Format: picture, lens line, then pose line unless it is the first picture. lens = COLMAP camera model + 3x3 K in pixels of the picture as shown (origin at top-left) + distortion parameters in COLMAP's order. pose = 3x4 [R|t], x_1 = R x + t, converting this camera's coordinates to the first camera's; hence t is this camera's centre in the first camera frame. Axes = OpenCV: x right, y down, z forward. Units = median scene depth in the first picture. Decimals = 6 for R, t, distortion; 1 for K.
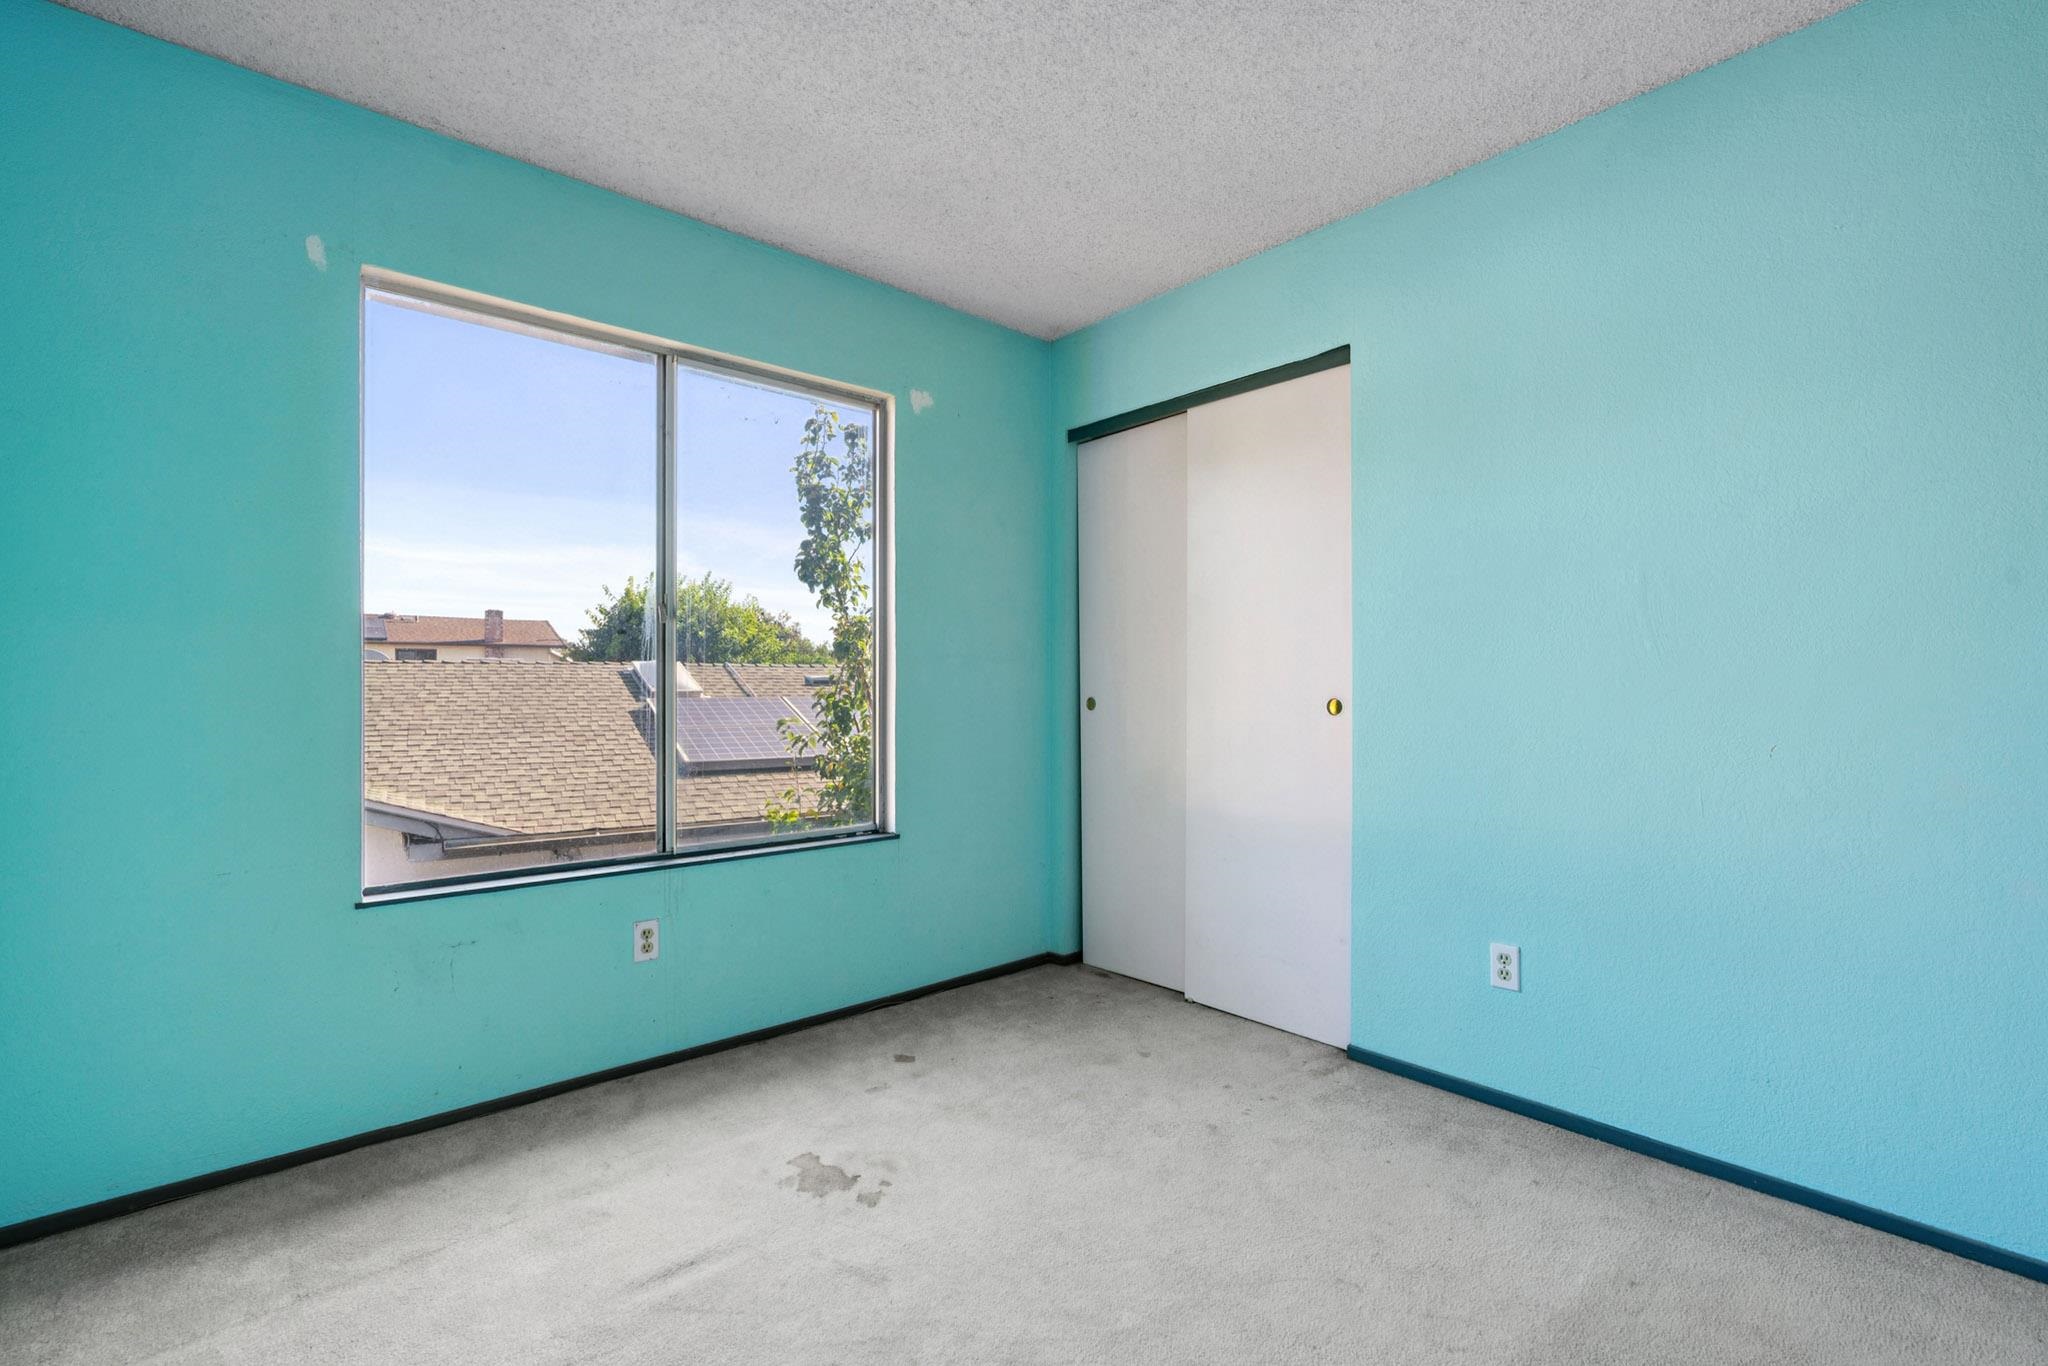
lens RADIAL K [[915.1, 0, 1024.0], [0, 915.1, 683.0], [0, 0, 1]] dist [-0.011429, 0.000131]
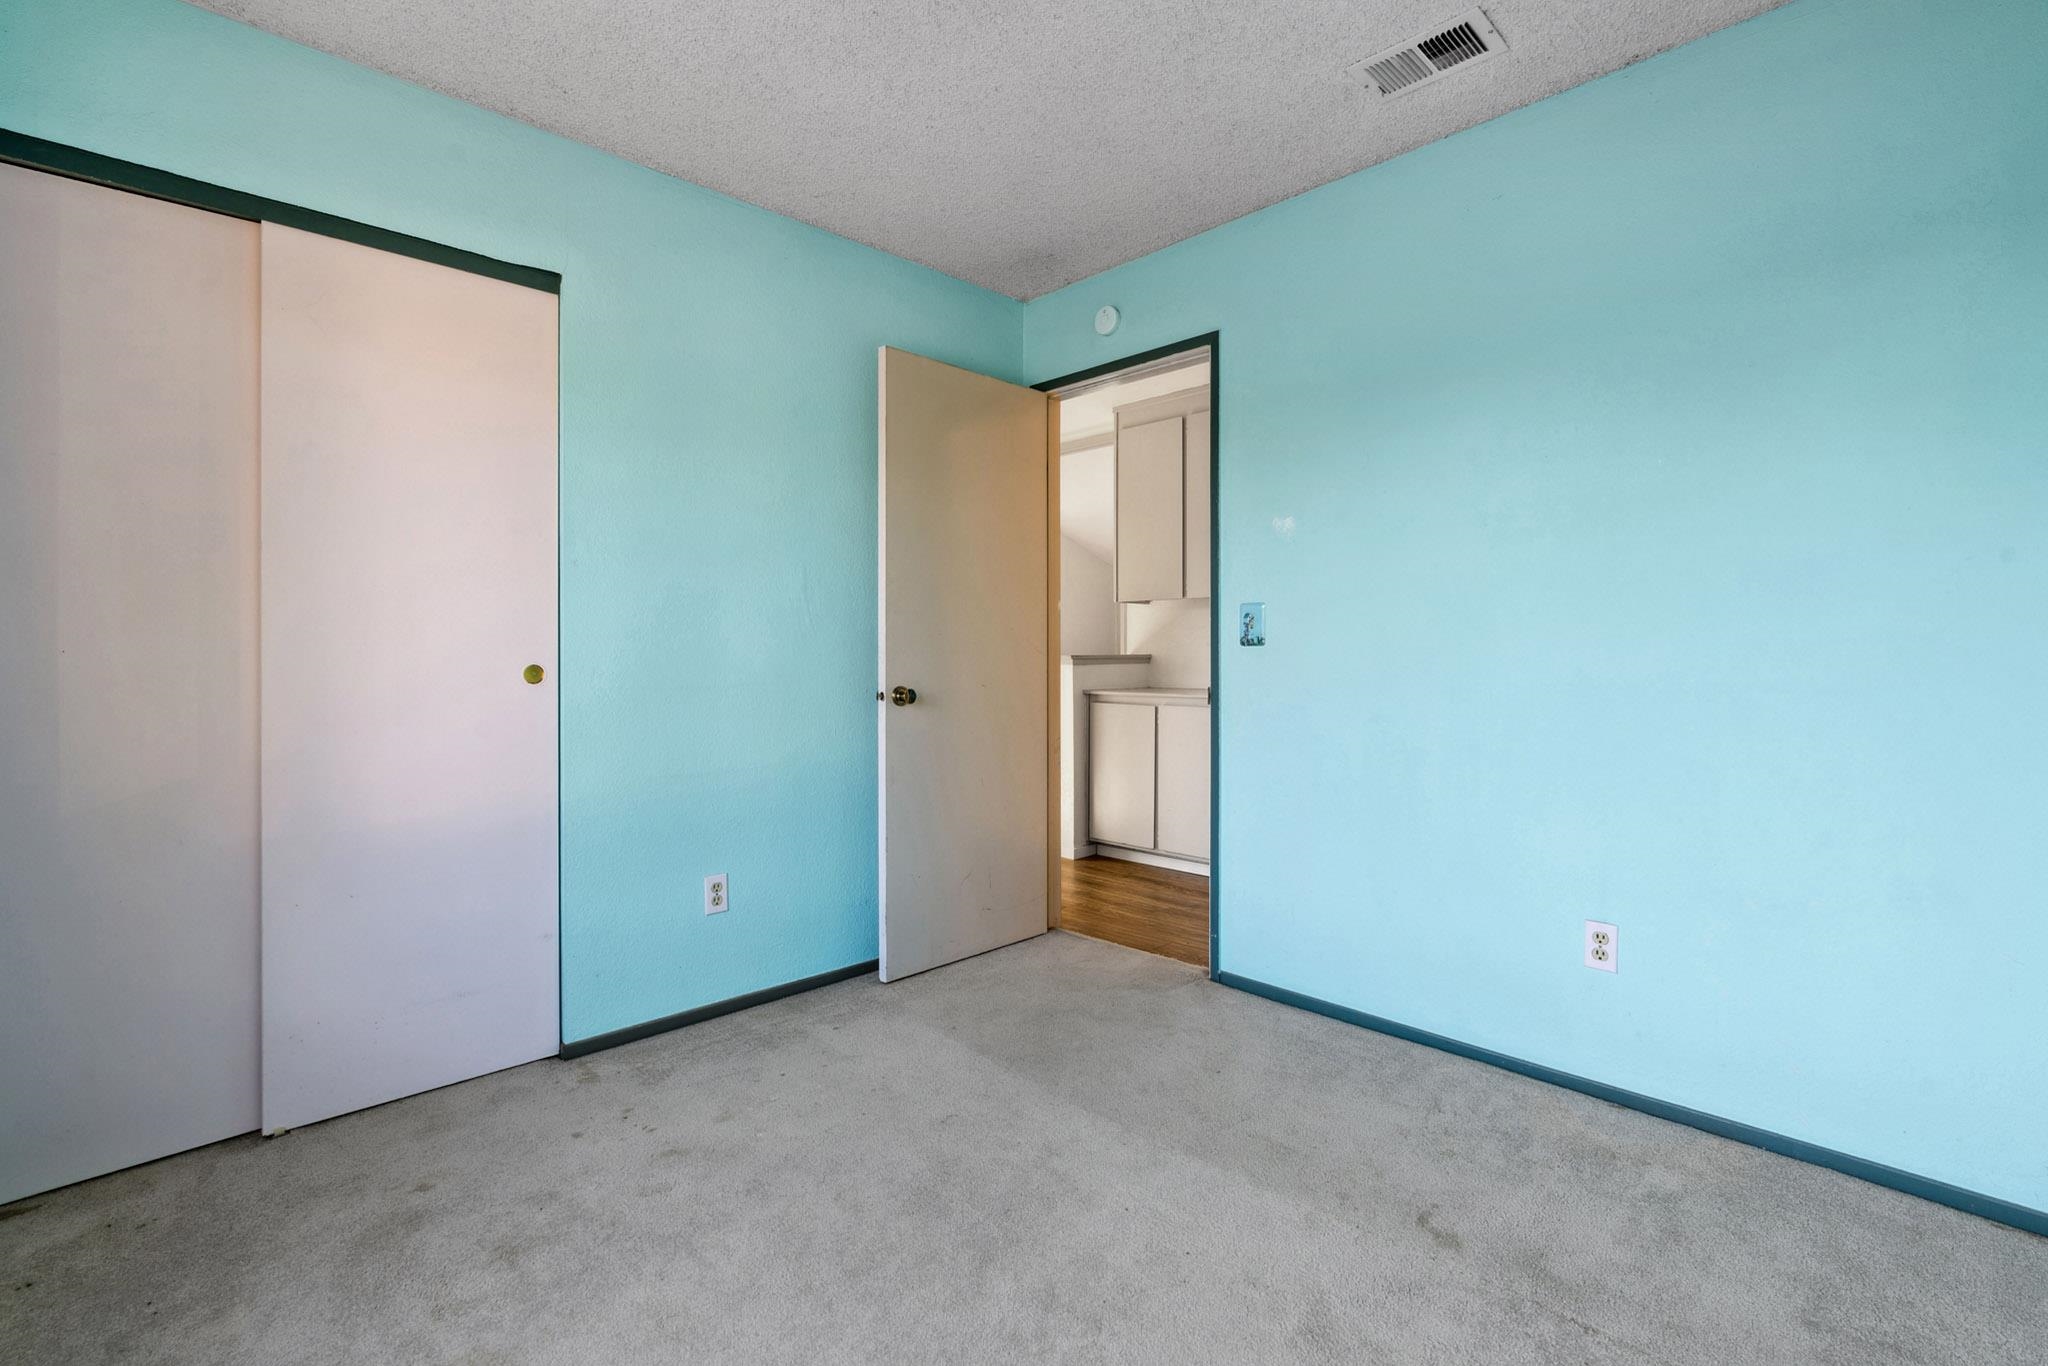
lens RADIAL K [[918.9, 0, 1020.8], [0, 918.9, 653.1], [0, 0, 1]] dist [-0.002558, -0.000195]
pose [[-0.037091, -0.001869, 0.999310, -0.578782], [-0.004866, 0.999987, 0.001690, 0.001267], [-0.999300, -0.004800, -0.037099, 0.584174]]
